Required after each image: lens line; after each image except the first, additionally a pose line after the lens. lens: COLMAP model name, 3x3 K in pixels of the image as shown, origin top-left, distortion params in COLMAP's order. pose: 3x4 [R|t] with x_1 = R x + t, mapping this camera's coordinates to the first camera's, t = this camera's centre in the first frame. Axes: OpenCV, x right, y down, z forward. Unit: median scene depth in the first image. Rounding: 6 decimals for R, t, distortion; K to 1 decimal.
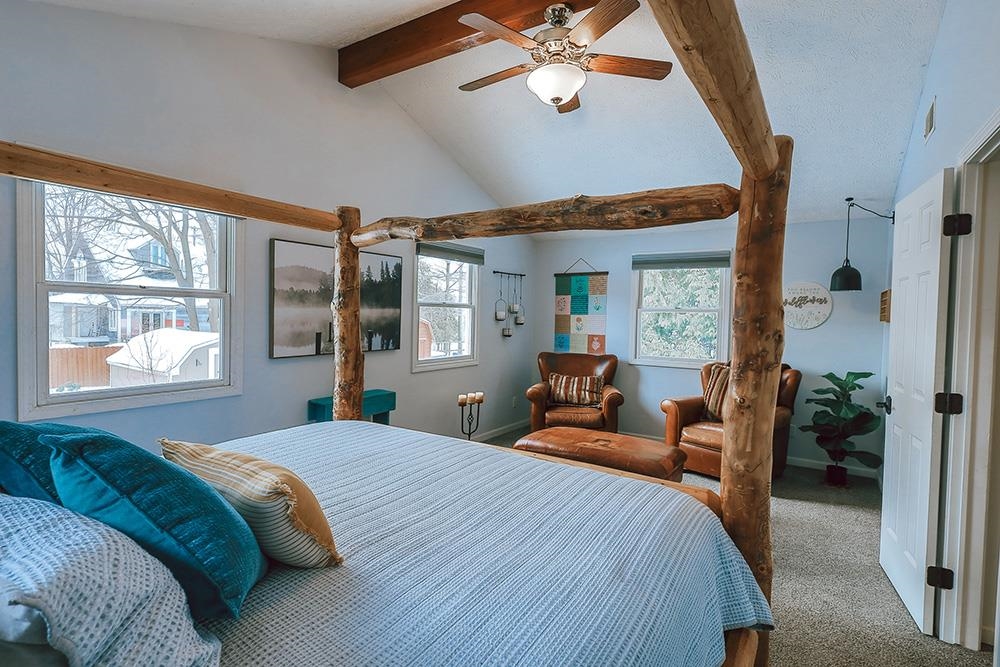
lens RADIAL K [[490.7, 0, 503.4], [0, 490.7, 333.4], [0, 0, 1]] dist [-0.001597, 0.001985]
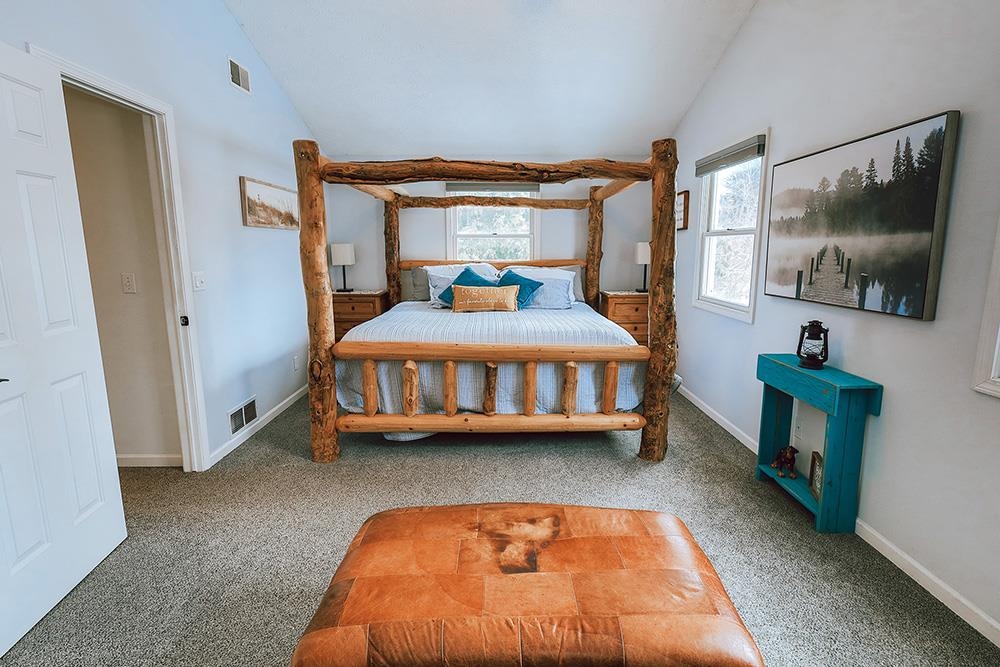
lens RADIAL K [[490.7, 0, 500.9], [0, 490.7, 332.2], [0, 0, 1]] dist [-0.001597, 0.001985]
pose [[-0.838507, 0.070087, -0.540365, 0.388203], [-0.040085, 0.981072, 0.189449, -0.029962], [0.543415, 0.180515, -0.819826, 1.207434]]
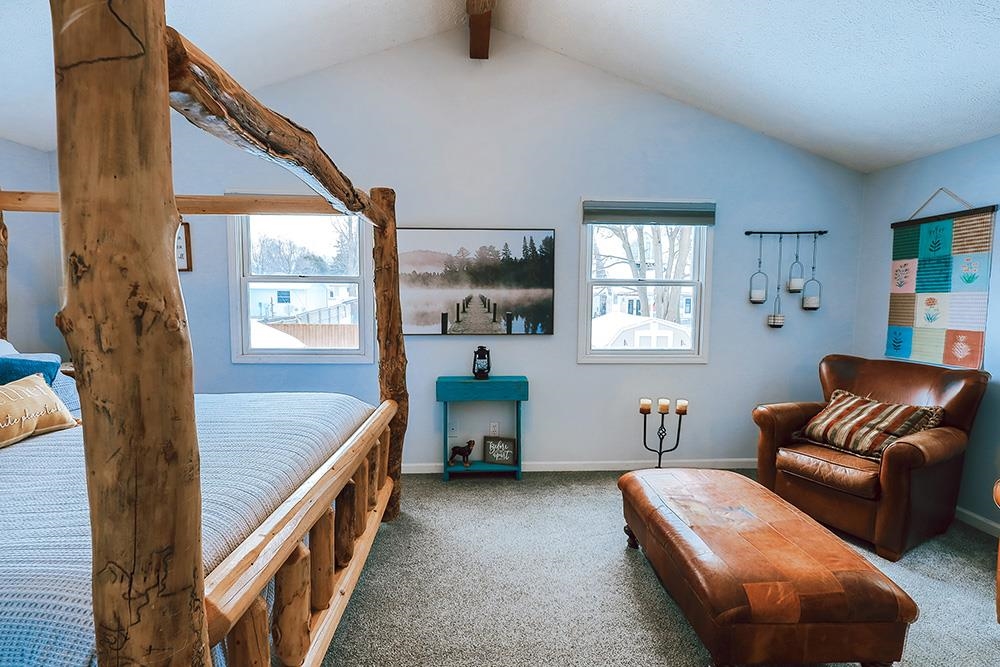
lens RADIAL K [[490.7, 0, 500.9], [0, 490.7, 331.8], [0, 0, 1]] dist [-0.001597, 0.001985]
pose [[0.589384, 0.045647, -0.806562, 0.461501], [-0.025763, 0.998957, 0.037710, -0.003978], [0.807442, -0.001446, 0.589945, 0.417216]]
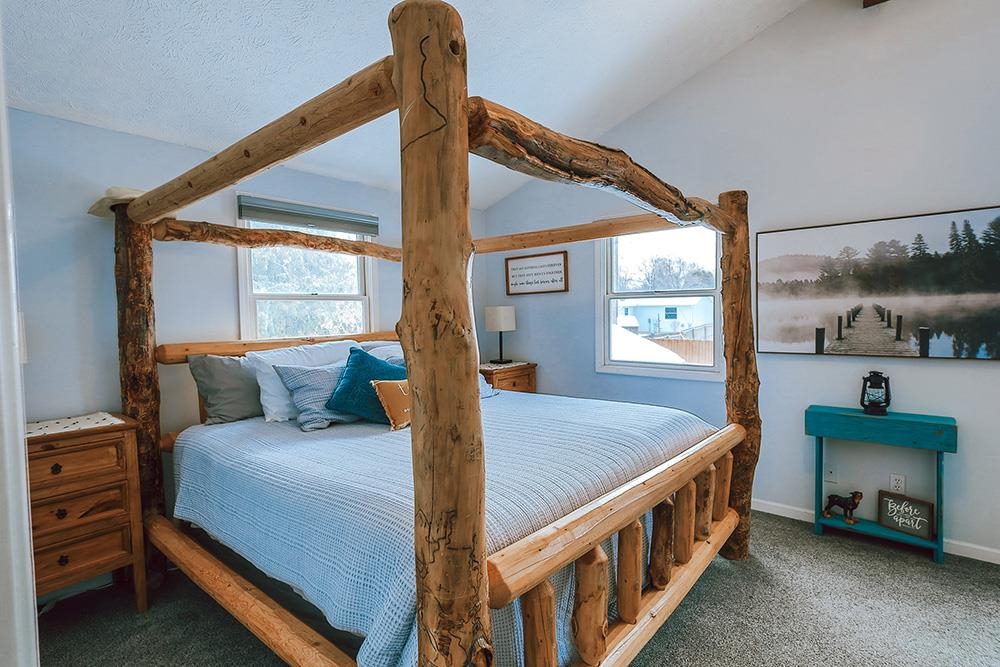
lens RADIAL K [[490.7, 0, 500.8], [0, 490.7, 331.6], [0, 0, 1]] dist [-0.001597, 0.001985]
pose [[-0.123127, 0.021827, -0.992151, 0.466919], [-0.024824, 0.999378, 0.025067, -0.002857], [0.992080, 0.027716, -0.122508, 0.477425]]
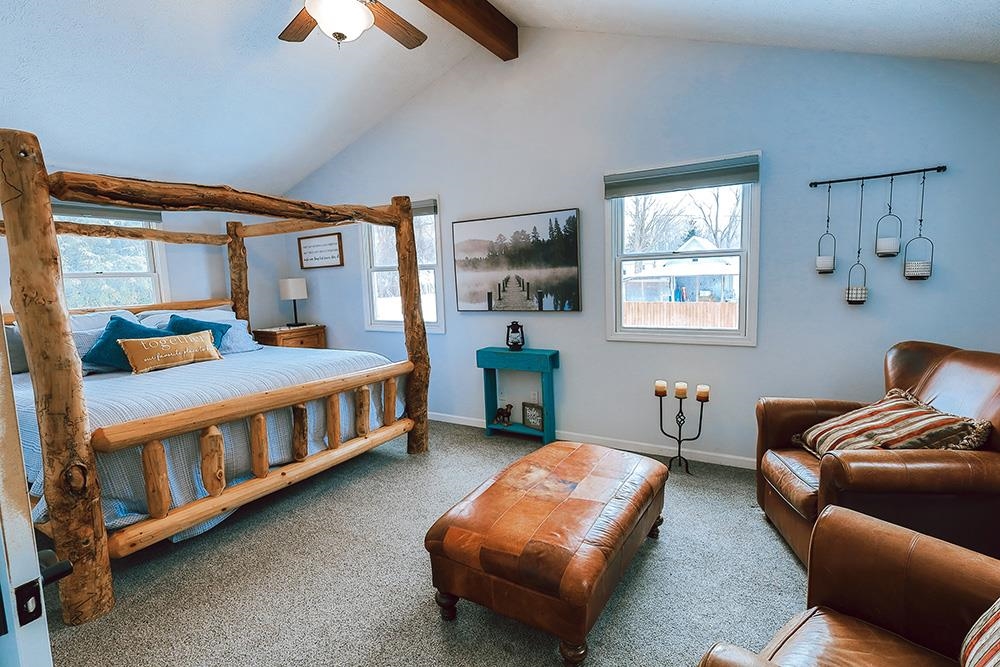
lens RADIAL K [[490.7, 0, 502.9], [0, 490.7, 332.3], [0, 0, 1]] dist [-0.001597, 0.001985]
pose [[0.033671, 0.093002, -0.995096, 0.716942], [-0.004218, 0.995665, 0.092912, -0.013725], [0.999424, 0.001069, 0.033917, 0.857027]]
